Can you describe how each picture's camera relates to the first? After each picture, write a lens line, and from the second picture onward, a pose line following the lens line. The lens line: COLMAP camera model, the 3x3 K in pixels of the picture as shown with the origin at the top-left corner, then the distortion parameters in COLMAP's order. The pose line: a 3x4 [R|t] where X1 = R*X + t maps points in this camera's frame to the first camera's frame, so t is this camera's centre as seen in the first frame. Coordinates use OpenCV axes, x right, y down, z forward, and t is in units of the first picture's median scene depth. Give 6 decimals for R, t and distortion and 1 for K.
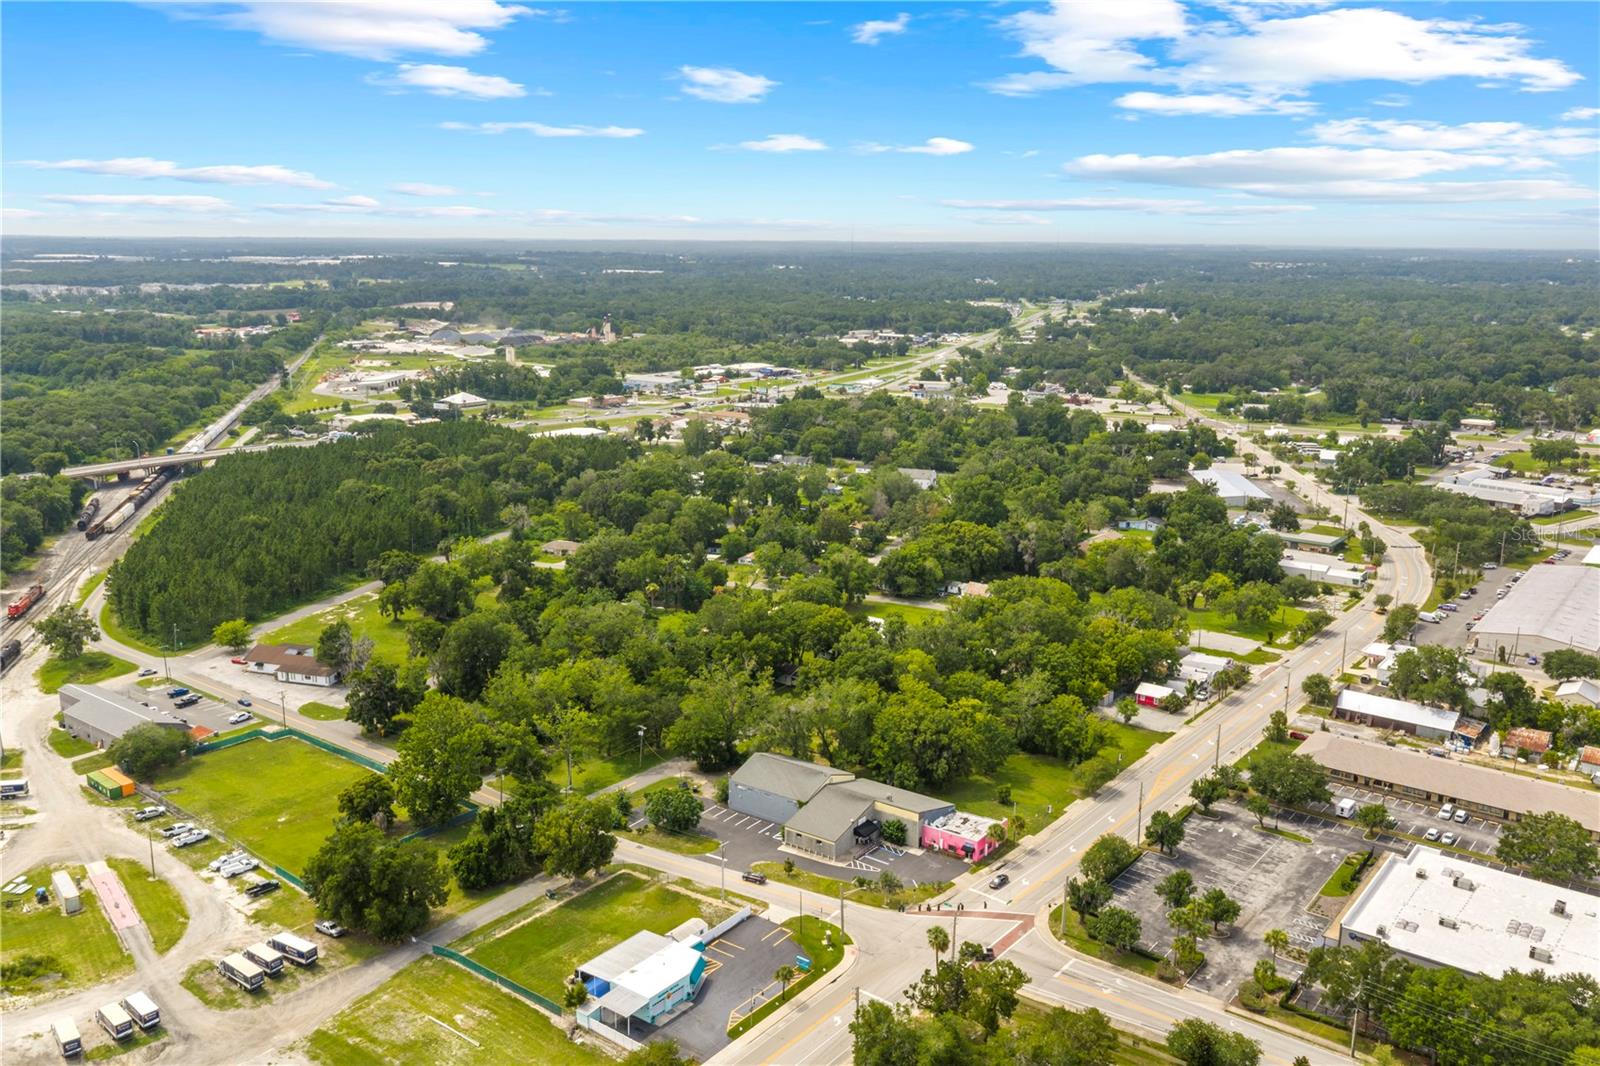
lens RADIAL K [[1320.0, 0, 800.0], [0, 1320.0, 533.0], [0, 0, 1]] dist [0.014500, -0.019443]
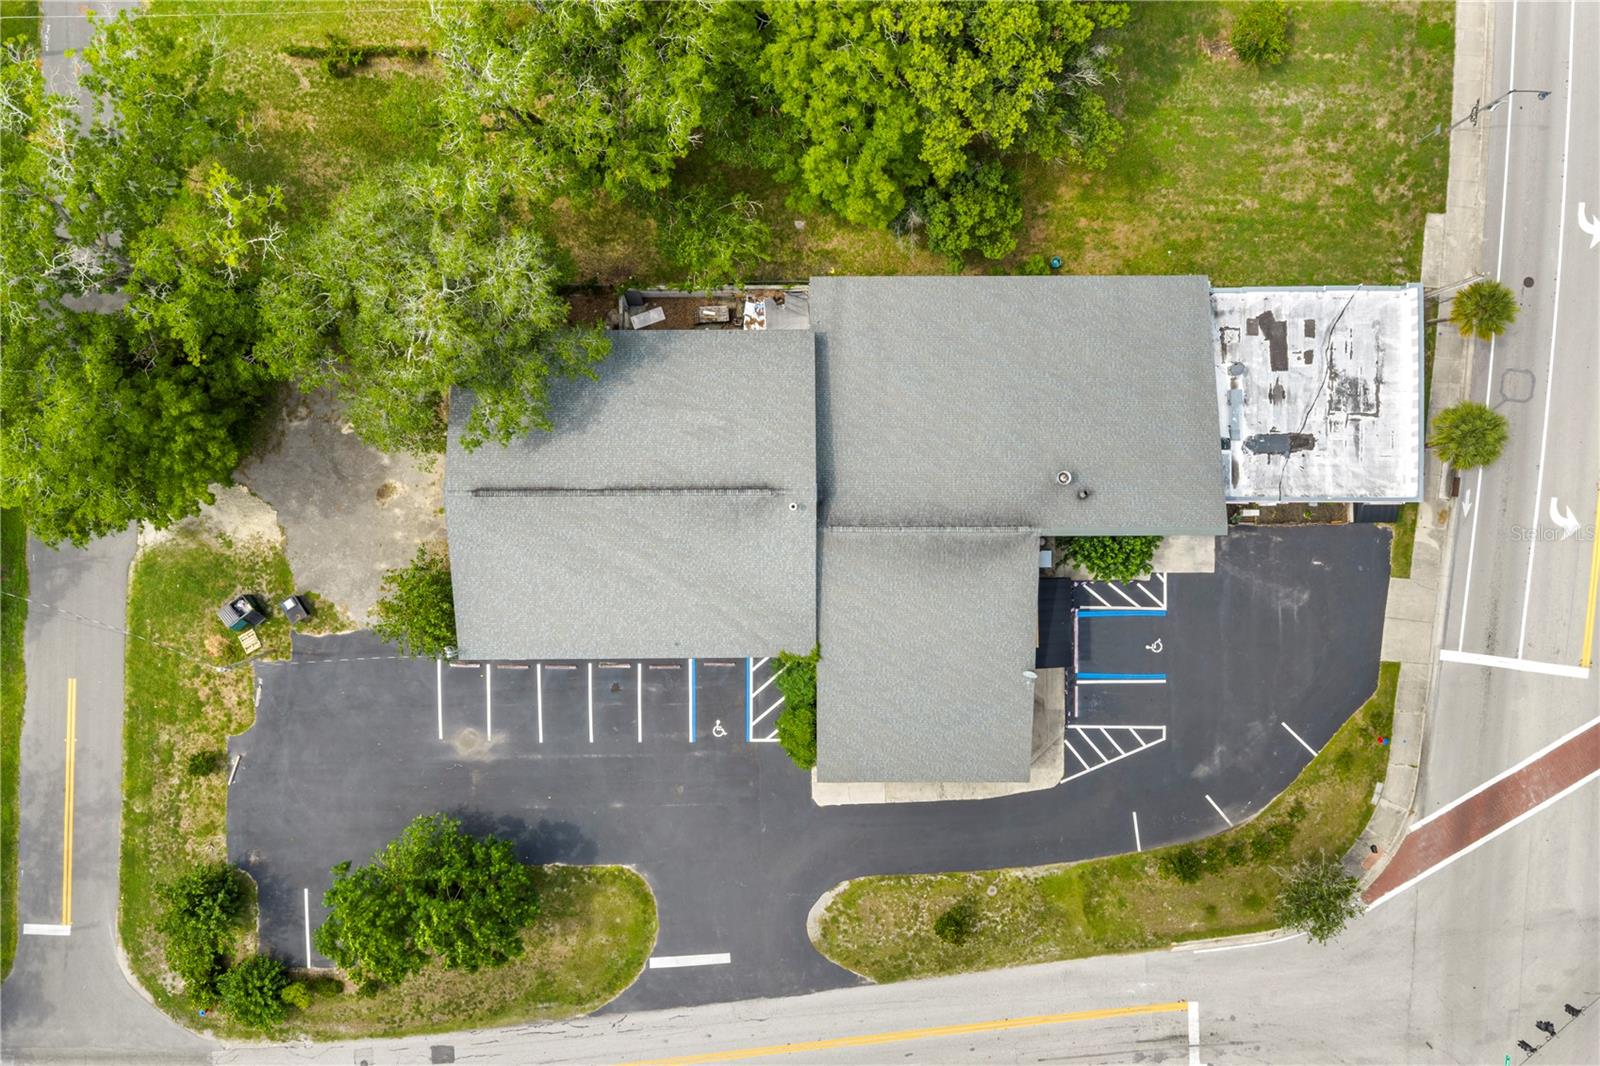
lens RADIAL K [[1323.8, 0, 805.5], [0, 1323.8, 546.7], [0, 0, 1]] dist [0.012411, -0.014634]
pose [[0.808607, -0.588309, -0.006825, 0.016564], [0.130129, 0.167521, 0.977243, -0.064916], [-0.573778, -0.791093, 0.212015, 0.891624]]
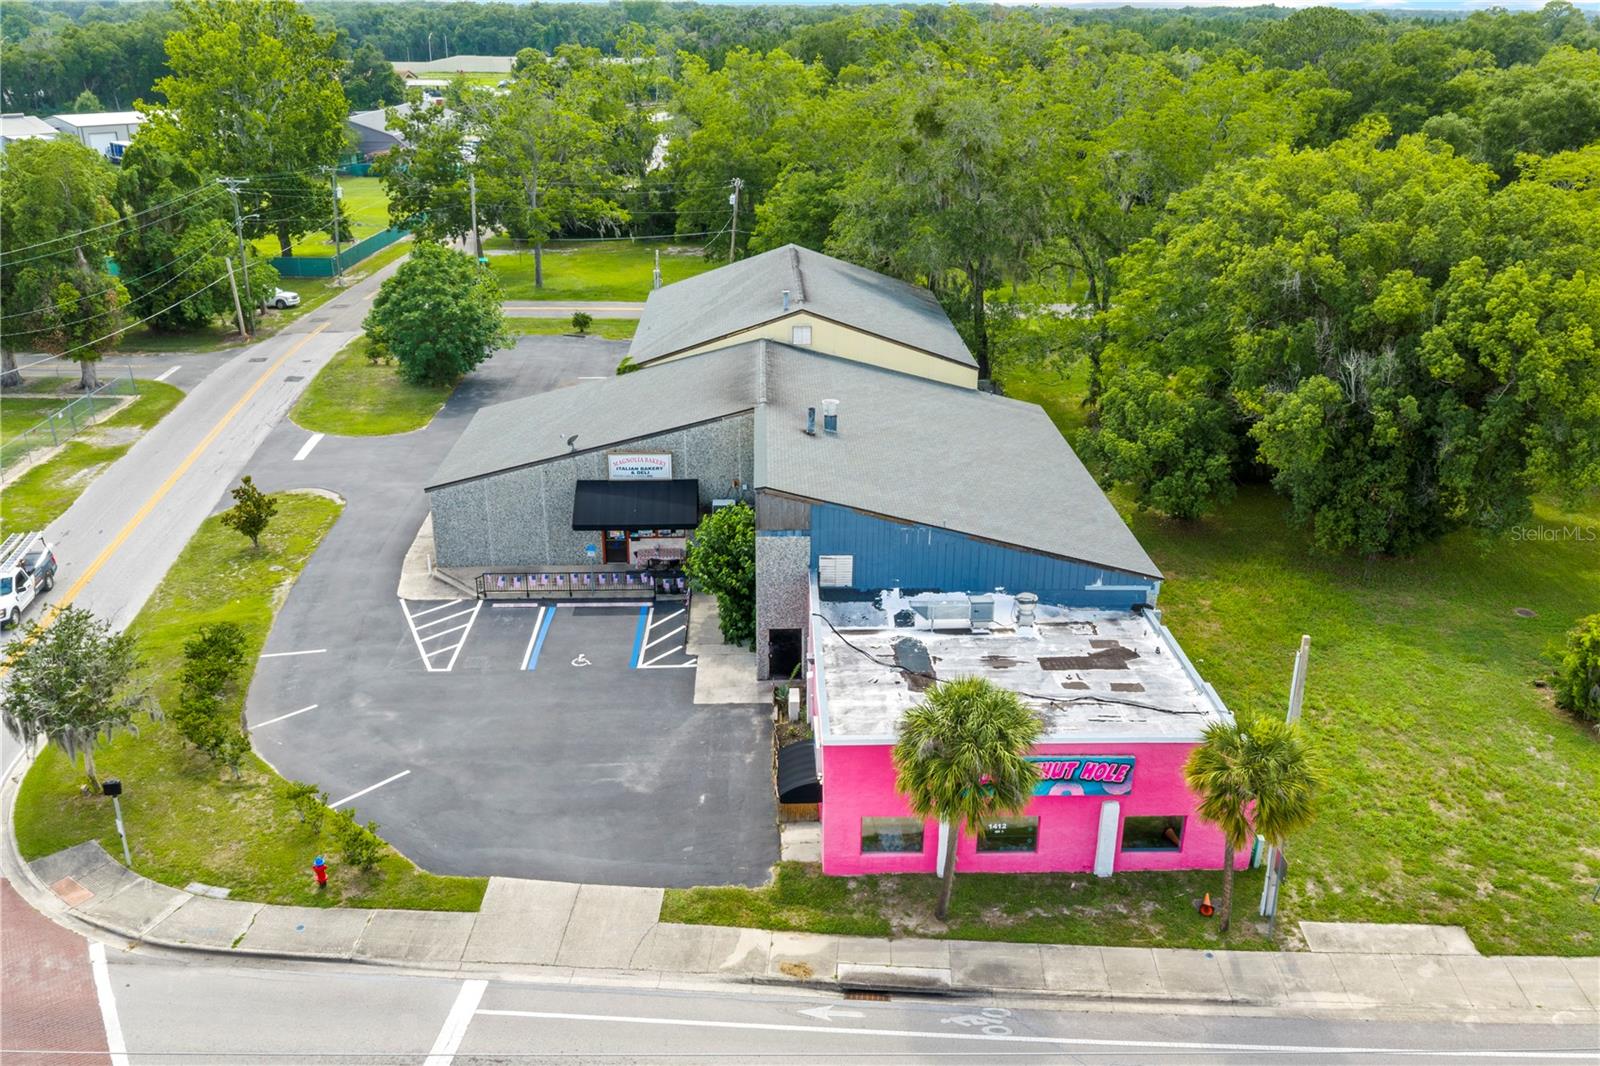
lens RADIAL K [[1323.8, 0, 805.5], [0, 1323.8, 546.7], [0, 0, 1]] dist [0.012411, -0.014634]
pose [[0.613387, 0.295360, -0.732475, 0.204918], [-0.174429, 0.955199, 0.239100, 0.158261], [0.770280, -0.018896, 0.637426, 0.802784]]
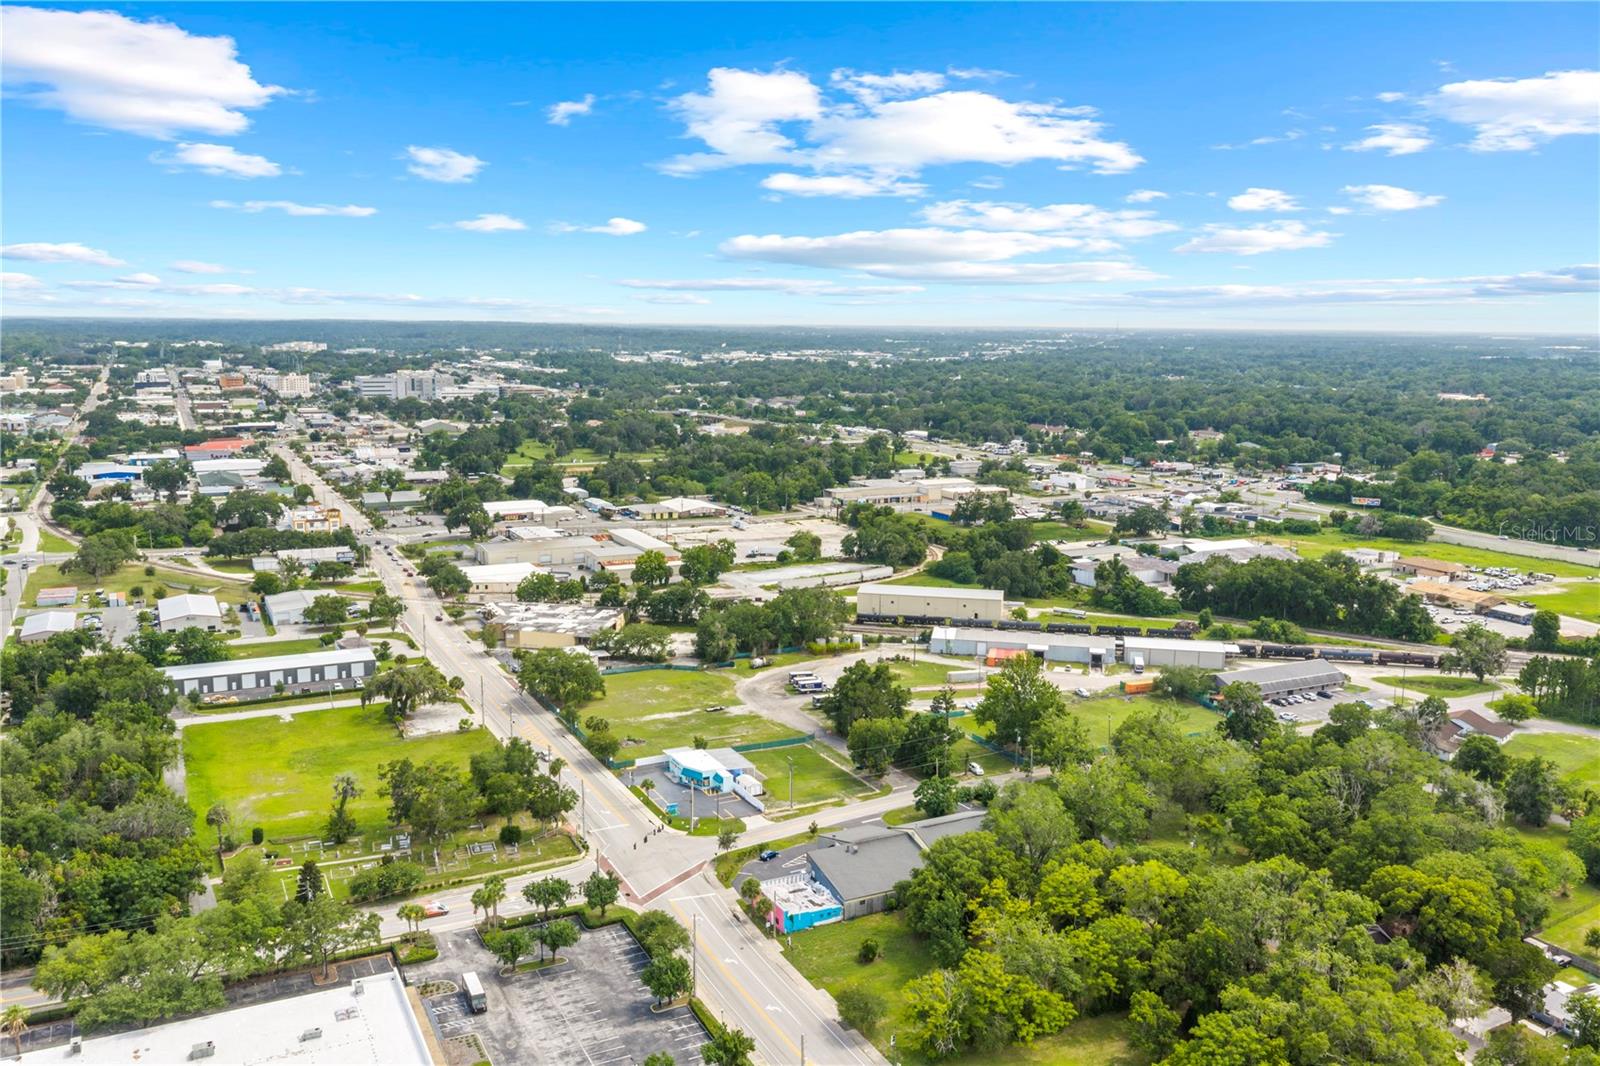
lens RADIAL K [[1320.0, 0, 800.0], [0, 1320.0, 533.0], [0, 0, 1]] dist [0.014500, -0.019443]
pose [[-0.439703, 0.132625, -0.888297, 0.825761], [-0.208849, 0.946828, 0.244743, -0.218852], [0.873523, 0.293135, -0.388625, 1.172871]]
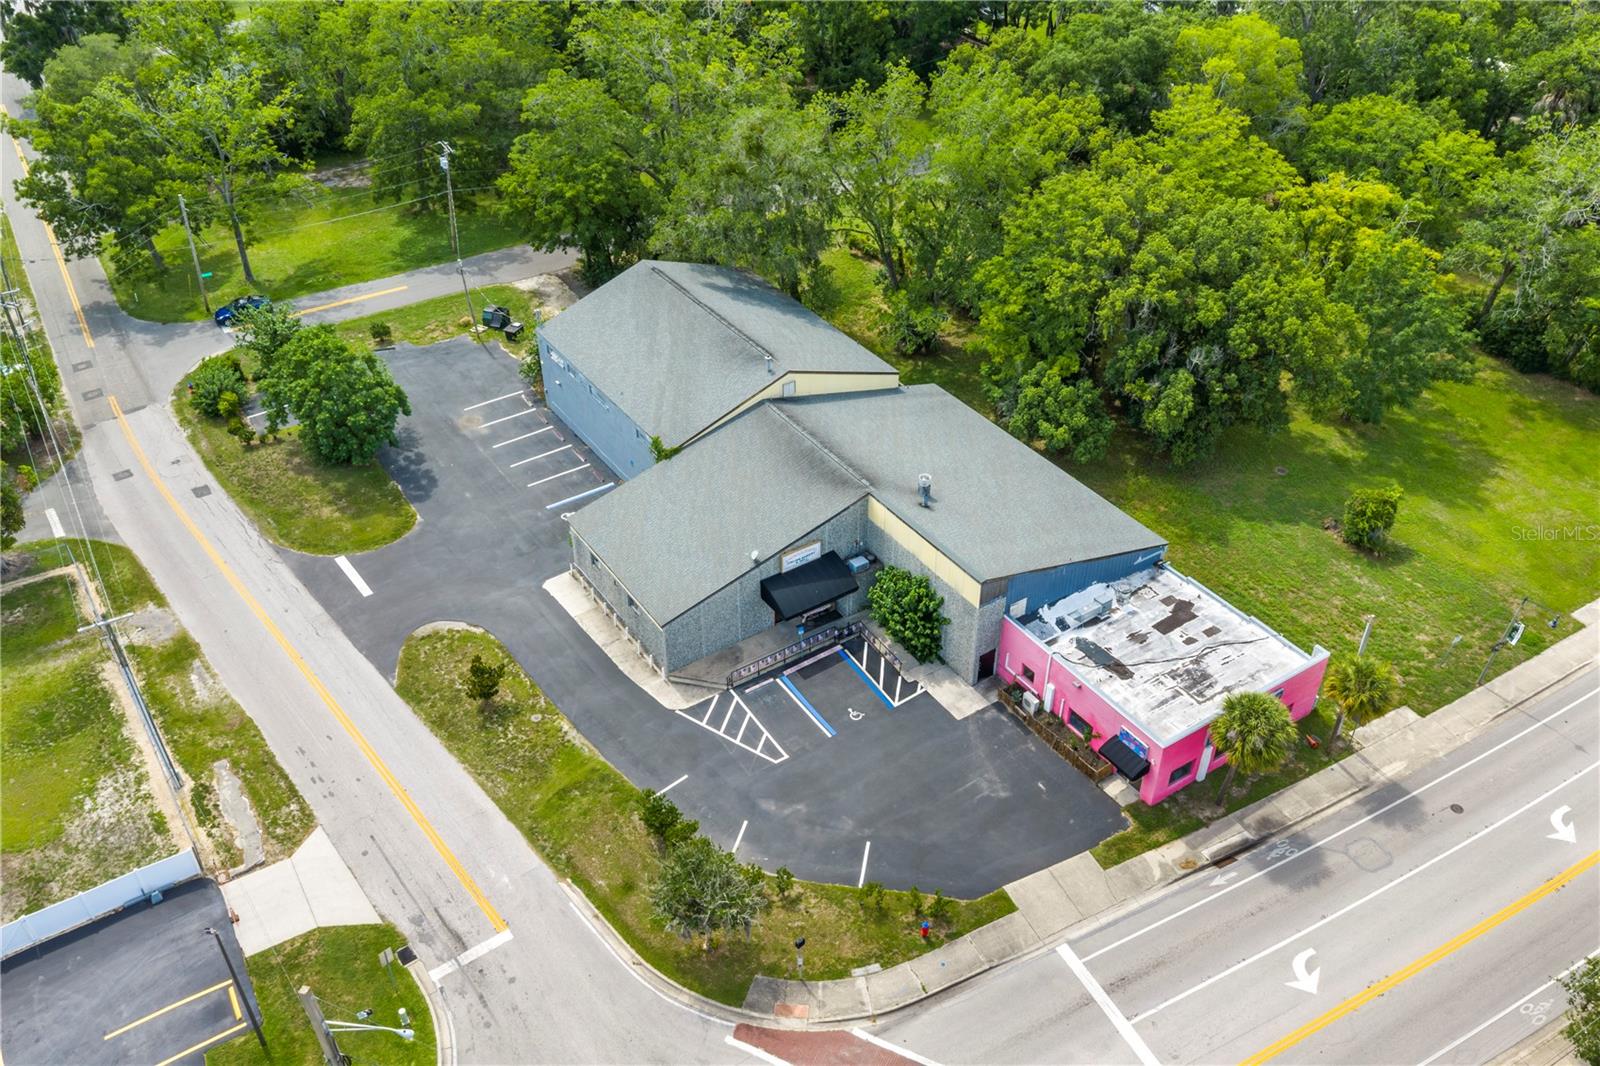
lens RADIAL K [[1323.8, 0, 805.5], [0, 1323.8, 546.7], [0, 0, 1]] dist [0.012411, -0.014634]
pose [[0.936863, 0.206103, -0.282506, 0.118339], [-0.069231, 0.901184, 0.427871, 0.082074], [0.342776, -0.381299, 0.858555, 0.681151]]
